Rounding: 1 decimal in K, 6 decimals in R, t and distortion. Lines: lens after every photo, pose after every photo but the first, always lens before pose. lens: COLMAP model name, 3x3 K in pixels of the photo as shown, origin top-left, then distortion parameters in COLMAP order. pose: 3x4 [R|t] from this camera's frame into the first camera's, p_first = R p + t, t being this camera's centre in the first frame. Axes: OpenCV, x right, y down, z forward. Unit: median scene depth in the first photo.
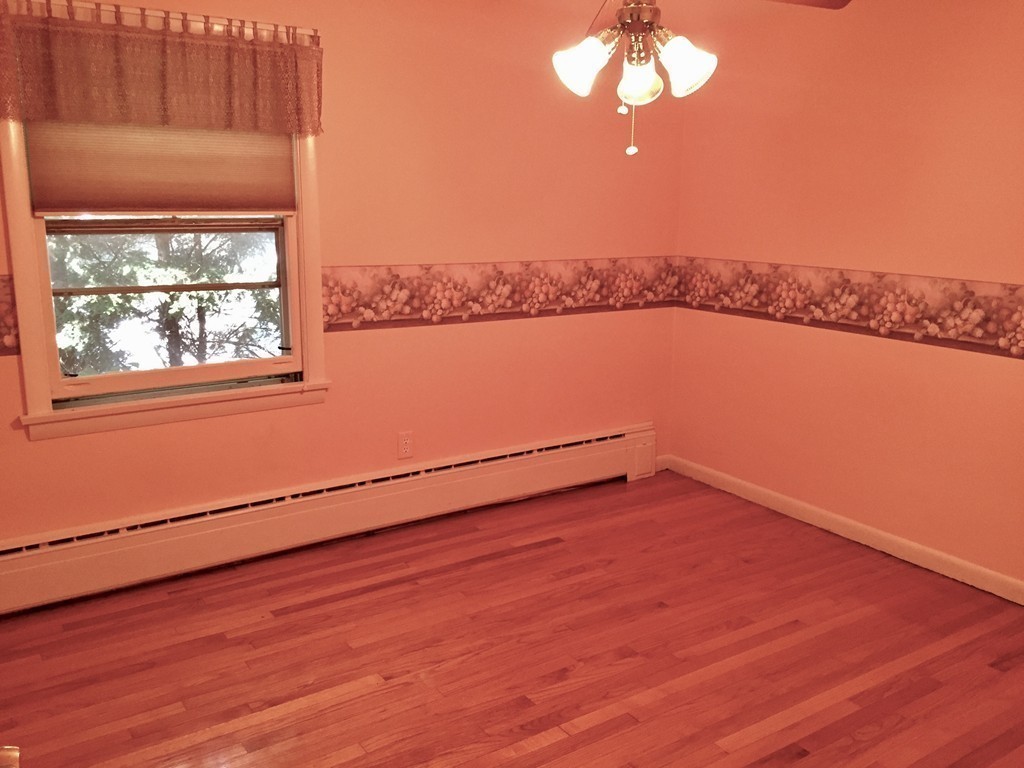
lens RADIAL K [[870.3, 0, 507.2], [0, 870.3, 381.4], [0, 0, 1]] dist [0.065331, -0.085728]
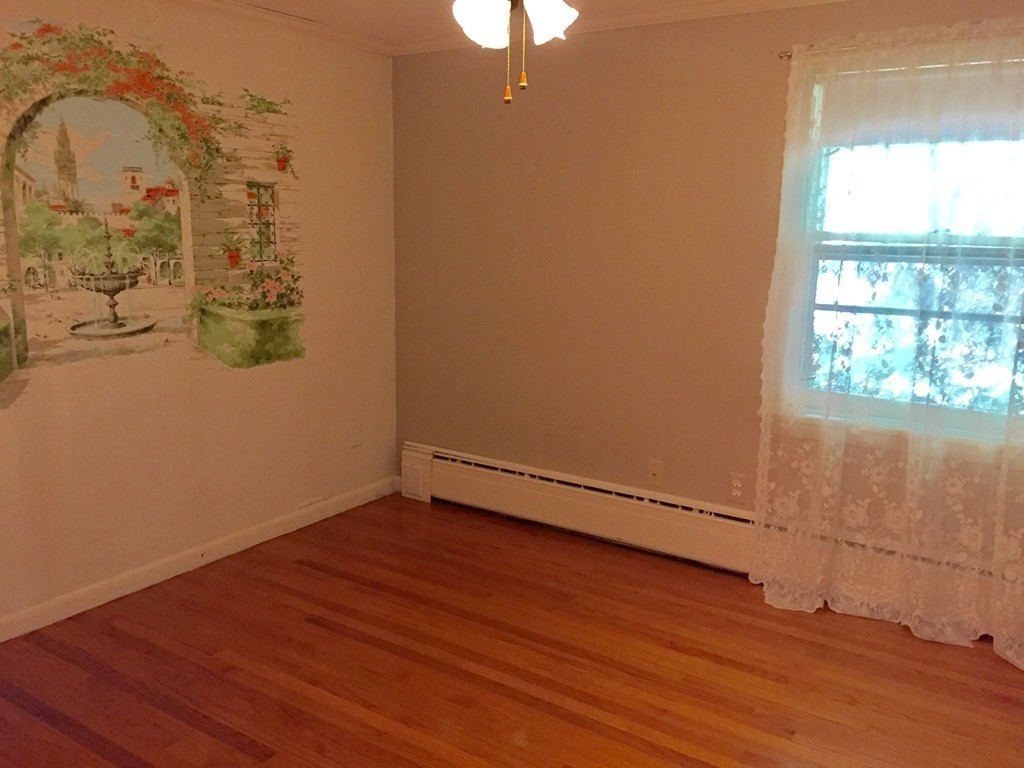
lens RADIAL K [[870.3, 0, 507.2], [0, 870.3, 381.4], [0, 0, 1]] dist [0.065331, -0.085728]
pose [[0.397578, 0.179632, -0.899813, 0.626016], [-0.202938, 0.973579, 0.104691, -0.087299], [0.894845, 0.140983, 0.423528, 0.370734]]
